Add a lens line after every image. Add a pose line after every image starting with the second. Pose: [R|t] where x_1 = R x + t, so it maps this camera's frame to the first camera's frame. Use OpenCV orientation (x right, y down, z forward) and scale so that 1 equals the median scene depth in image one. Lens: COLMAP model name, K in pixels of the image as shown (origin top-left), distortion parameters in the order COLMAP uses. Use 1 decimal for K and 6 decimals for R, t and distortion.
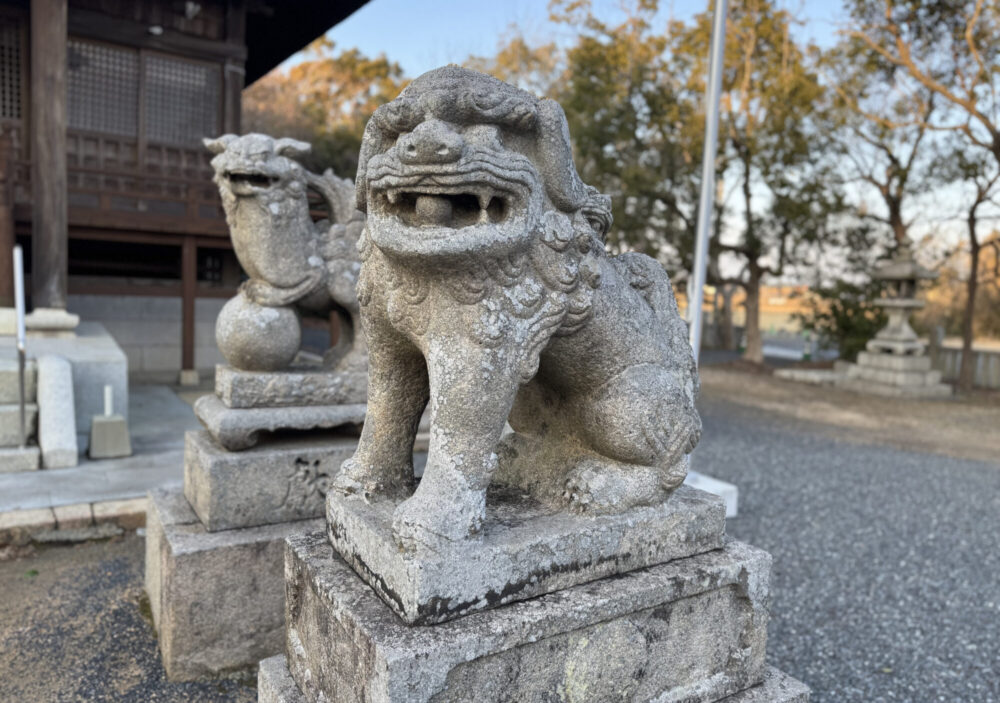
lens RADIAL K [[704.0, 0, 502.8], [0, 704.0, 347.3], [0, 0, 1]] dist [0.043162, -0.066302]
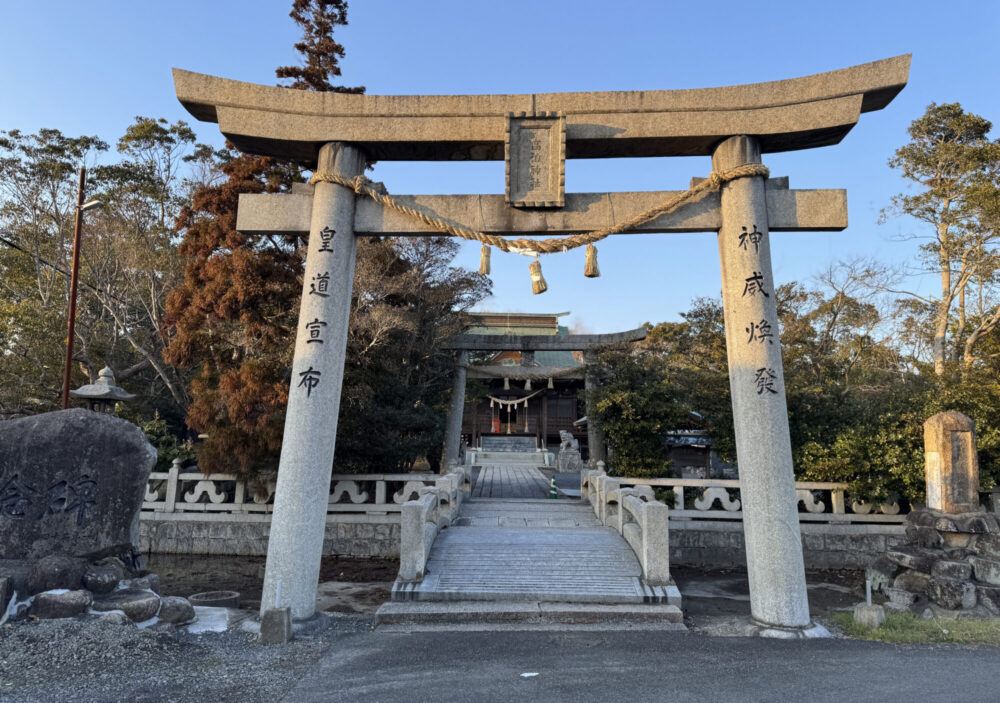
lens RADIAL K [[704.0, 0, 502.8], [0, 704.0, 347.3], [0, 0, 1]] dist [0.043162, -0.066302]
pose [[0.842256, -0.111862, -0.527344, 2.637794], [-0.018737, 0.971568, -0.236019, 0.595281], [0.538752, 0.208669, 0.816213, -4.830241]]
